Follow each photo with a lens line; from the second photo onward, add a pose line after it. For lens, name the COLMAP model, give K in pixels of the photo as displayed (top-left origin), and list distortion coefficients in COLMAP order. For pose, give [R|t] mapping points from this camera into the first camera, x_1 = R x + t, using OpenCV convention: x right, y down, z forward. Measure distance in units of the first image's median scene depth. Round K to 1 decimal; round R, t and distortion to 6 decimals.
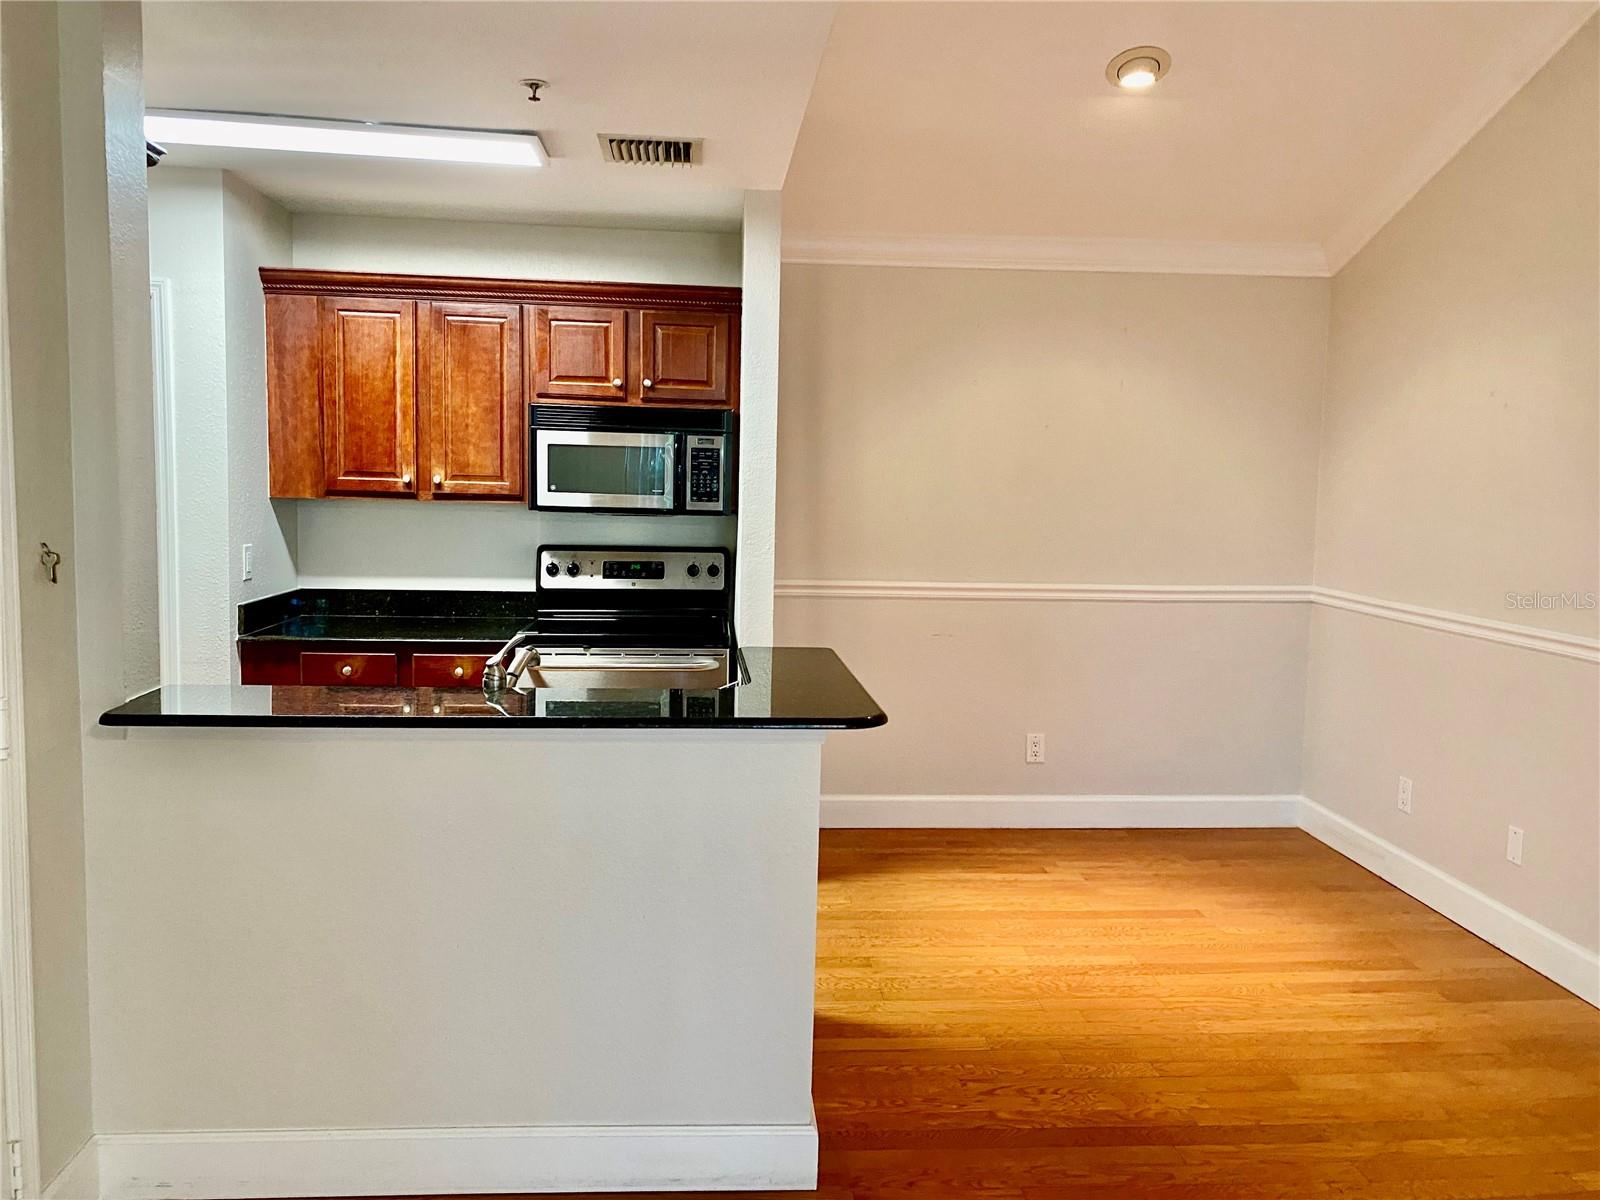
lens RADIAL K [[1213.6, 0, 800.2], [0, 1213.6, 573.3], [0, 0, 1]] dist [0.065401, -0.099153]
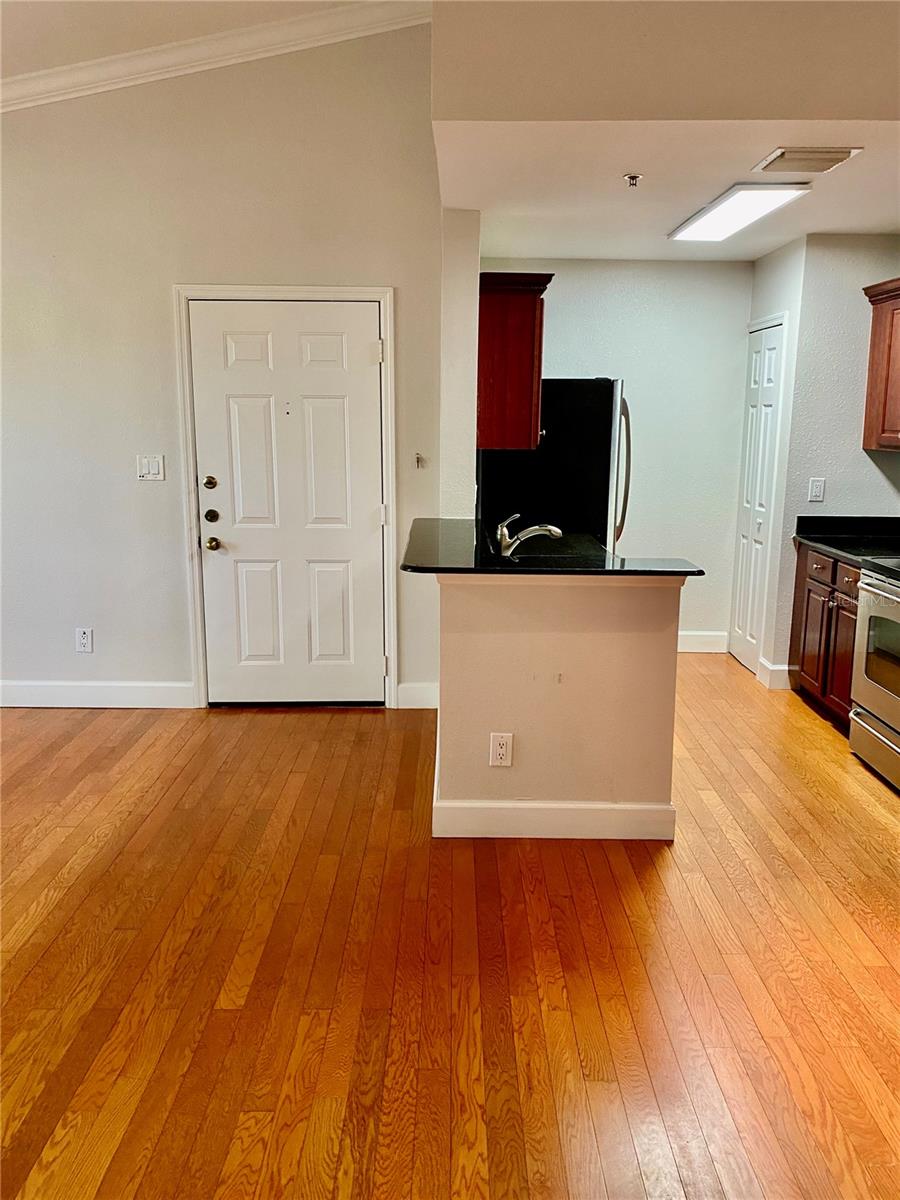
lens RADIAL K [[910.2, 0, 463.2], [0, 910.2, 589.5], [0, 0, 1]] dist [0.065401, -0.099153]
pose [[-0.065522, 0.163397, -0.984382, 0.699067], [-0.089488, 0.981565, 0.168885, -0.040335], [0.993830, 0.099156, -0.049692, 0.601474]]
